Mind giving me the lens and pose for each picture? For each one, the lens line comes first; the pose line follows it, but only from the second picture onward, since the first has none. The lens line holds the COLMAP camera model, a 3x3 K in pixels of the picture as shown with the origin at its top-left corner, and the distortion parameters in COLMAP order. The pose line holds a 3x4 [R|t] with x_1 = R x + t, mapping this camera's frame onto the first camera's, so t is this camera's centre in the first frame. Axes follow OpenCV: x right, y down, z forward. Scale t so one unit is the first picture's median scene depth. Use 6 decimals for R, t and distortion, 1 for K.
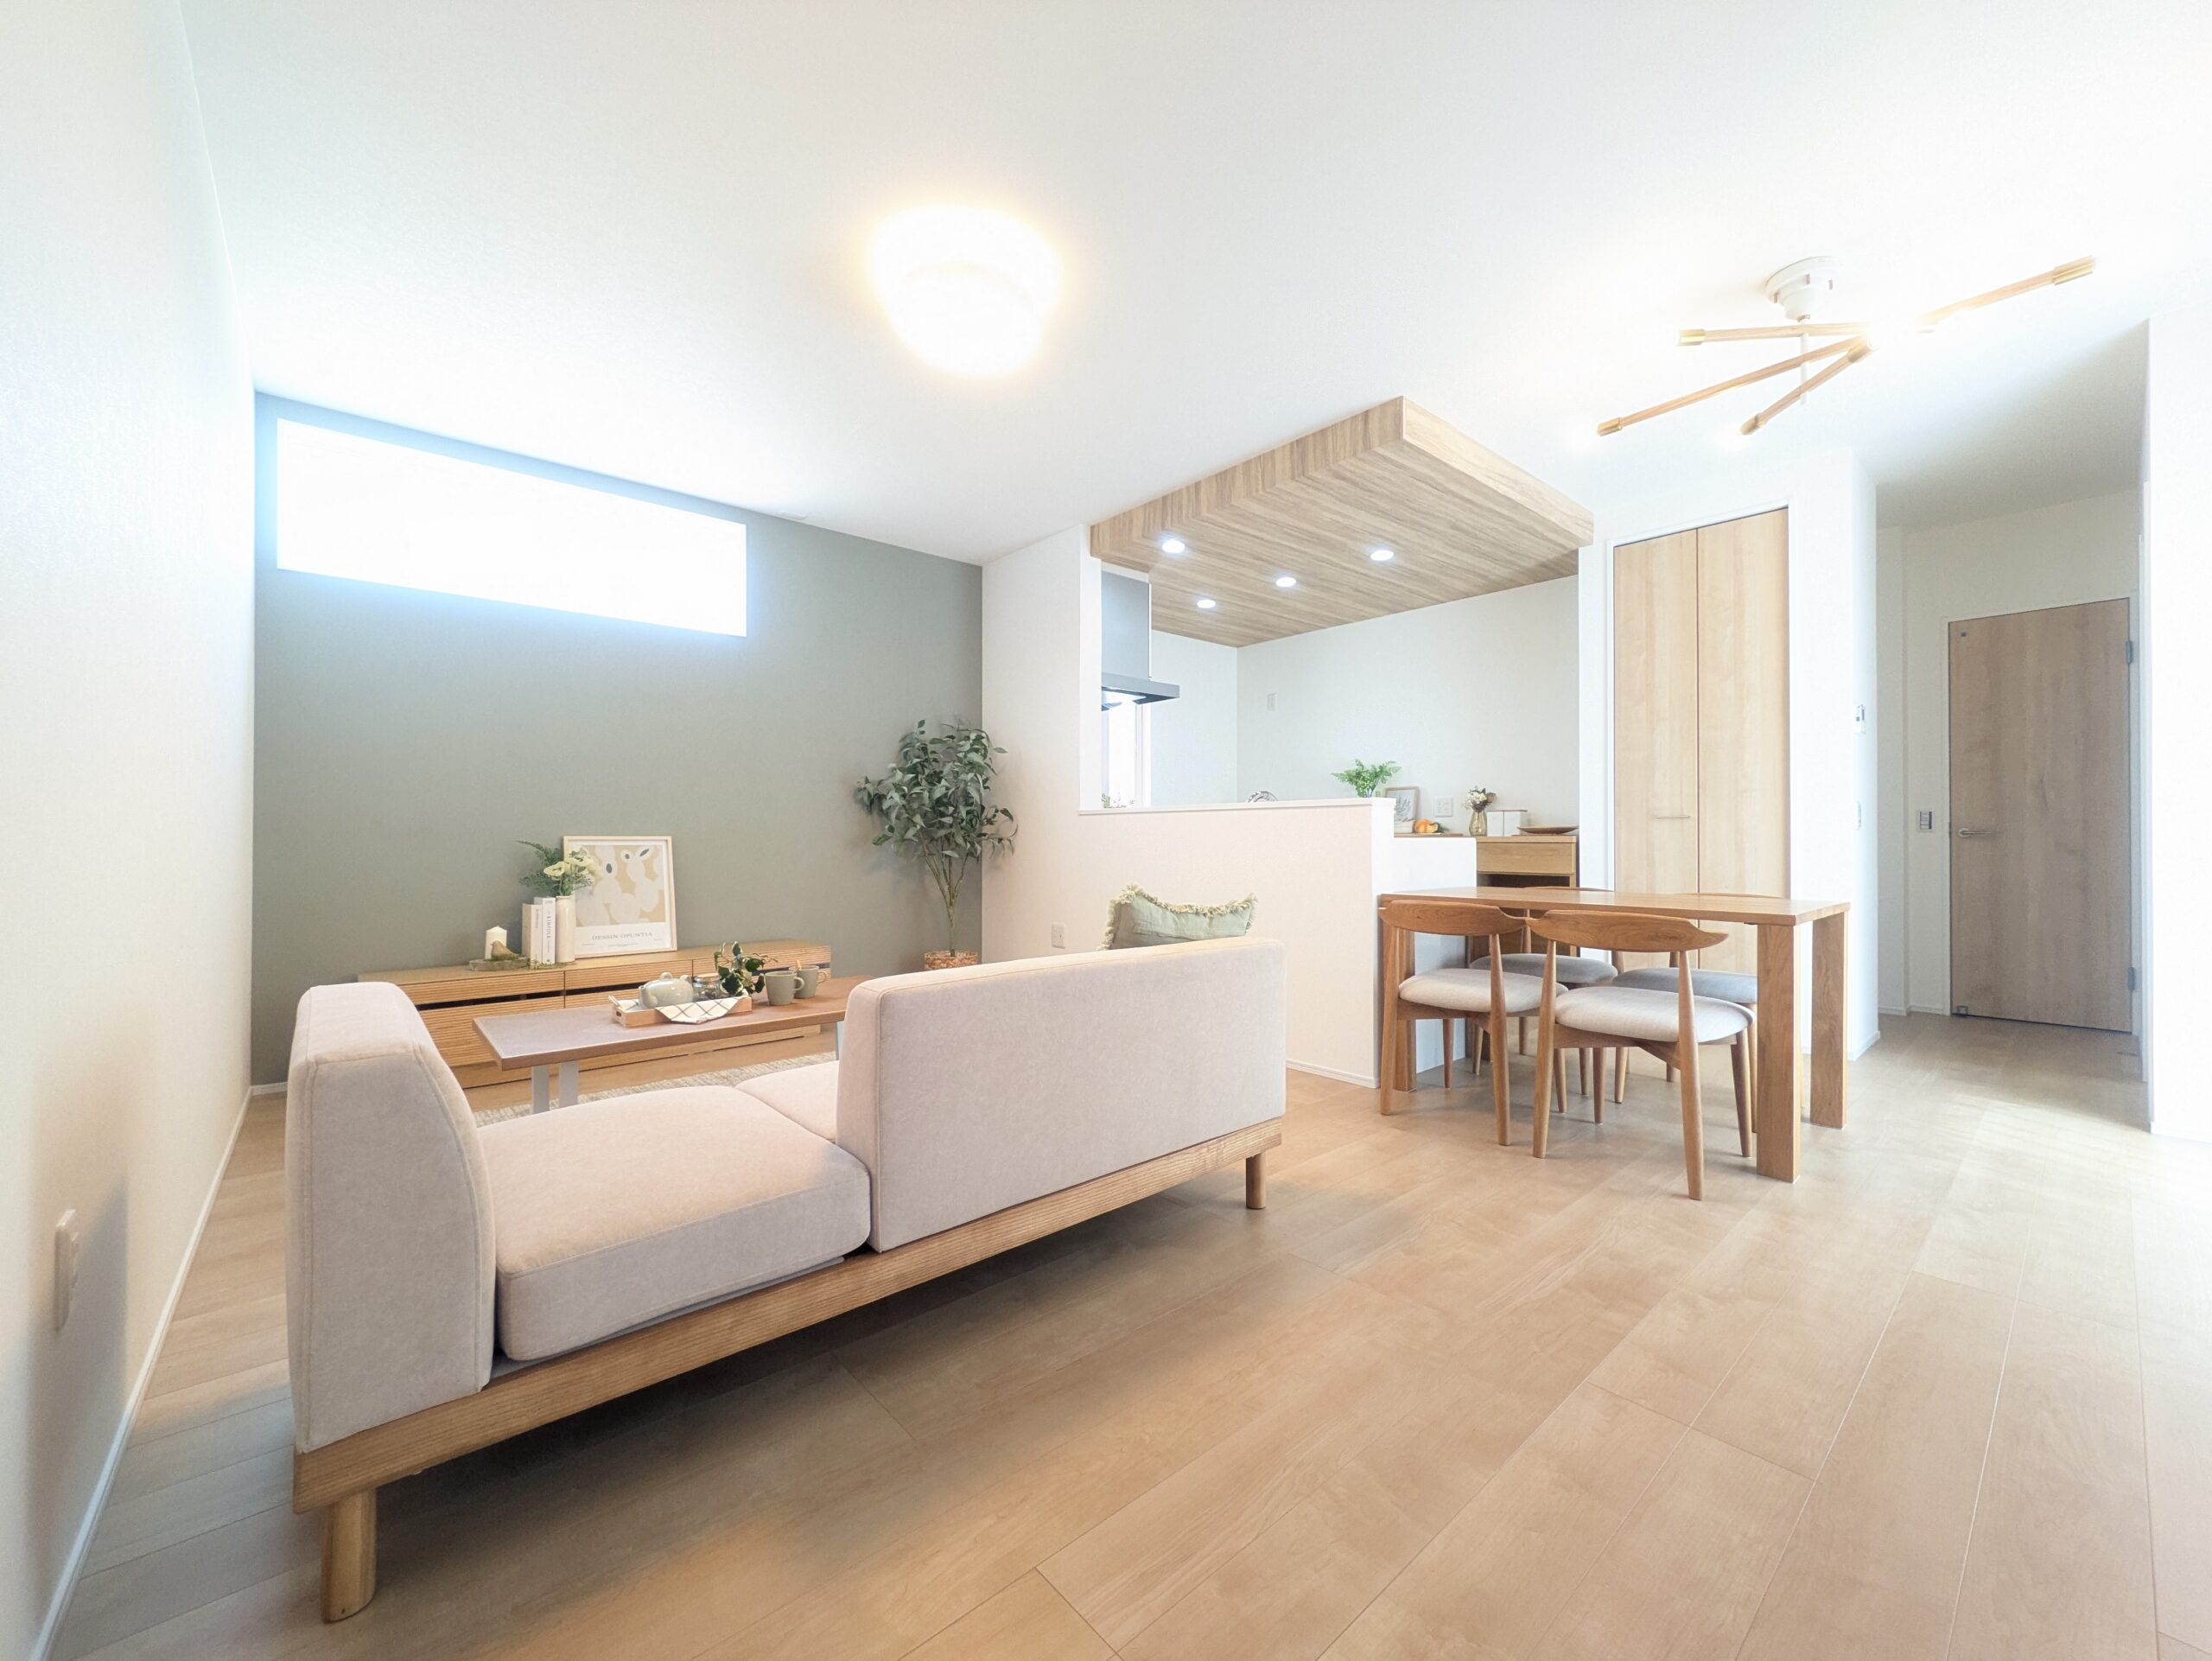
lens RADIAL K [[877.1, 0, 1100.9], [0, 877.1, 832.8], [0, 0, 1]] dist [0.007972, -0.001048]
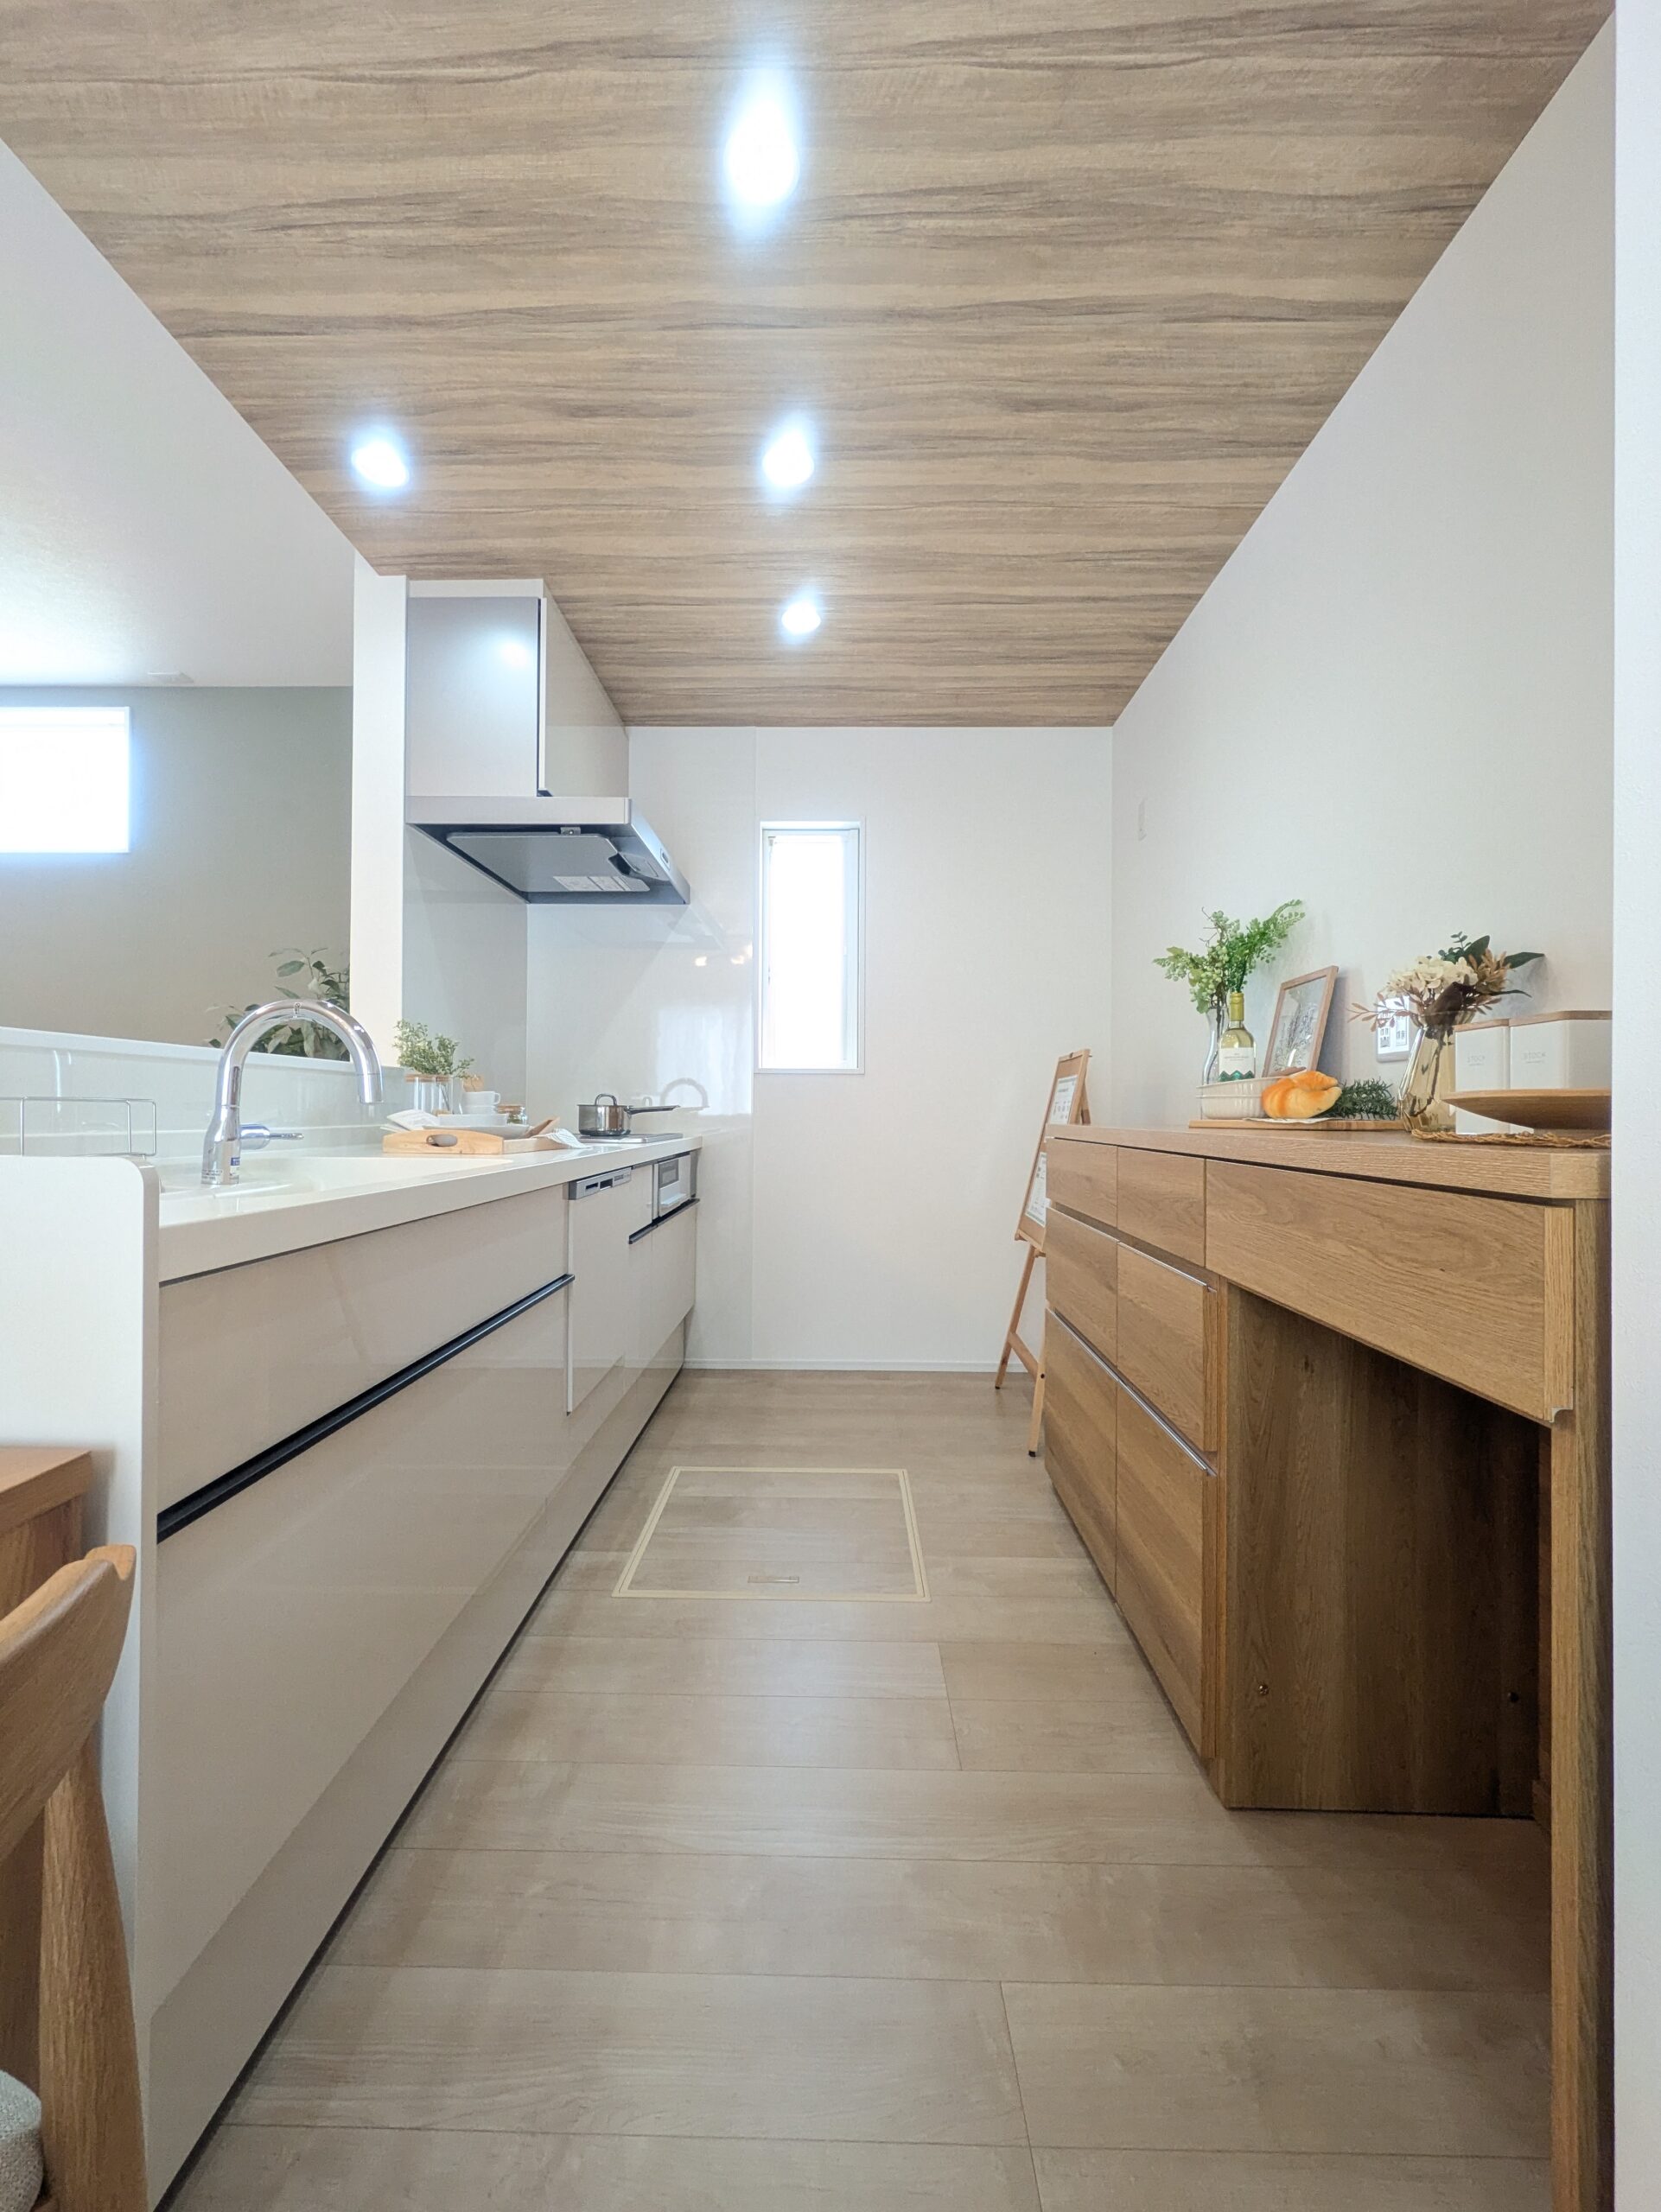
lens RADIAL K [[877.1, 0, 824.2], [0, 877.1, 1100.2], [0, 0, 1]] dist [0.007972, -0.001048]
pose [[0.743590, -0.001618, -0.668634, 0.544549], [-0.003697, 0.999972, -0.006532, -0.004042], [0.668626, 0.007329, 0.743563, 0.817946]]
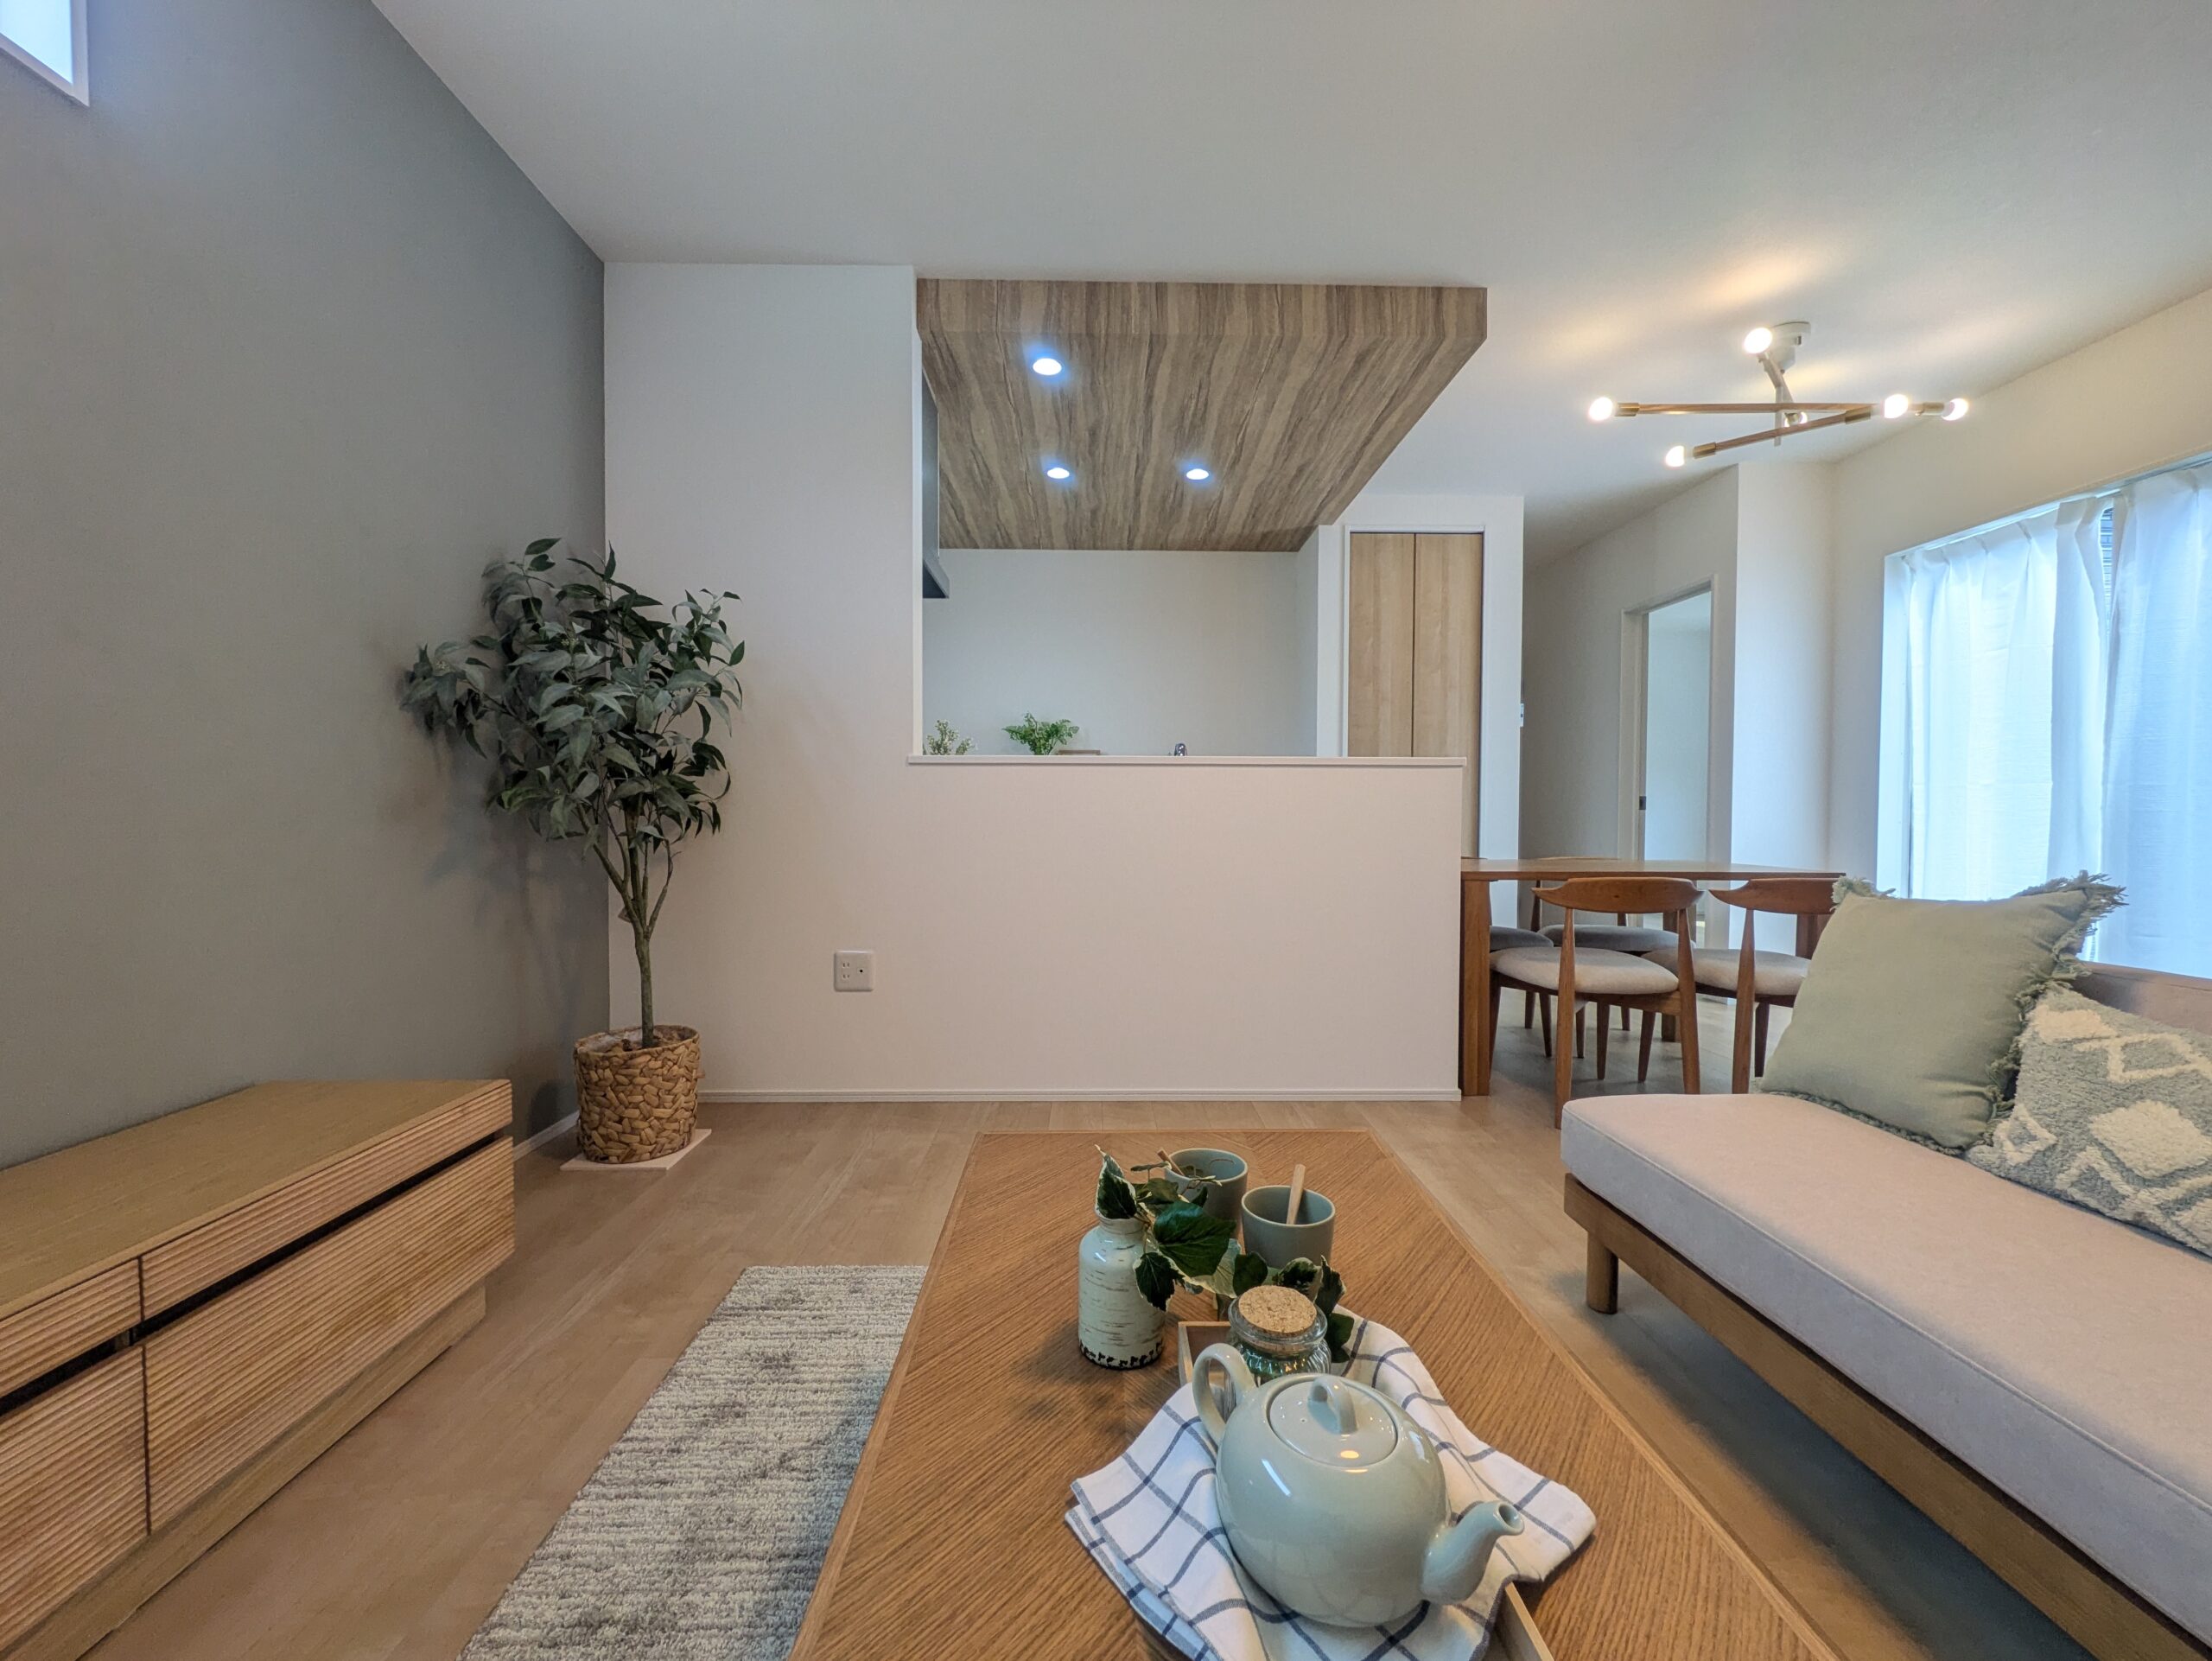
lens RADIAL K [[877.1, 0, 1106.4], [0, 877.1, 827.3], [0, 0, 1]] dist [0.007972, -0.001048]
pose [[0.641448, -0.010108, 0.767100, -0.403232], [-0.010759, 0.999696, 0.022170, 0.007957], [-0.767091, -0.022474, 0.641144, 0.528137]]
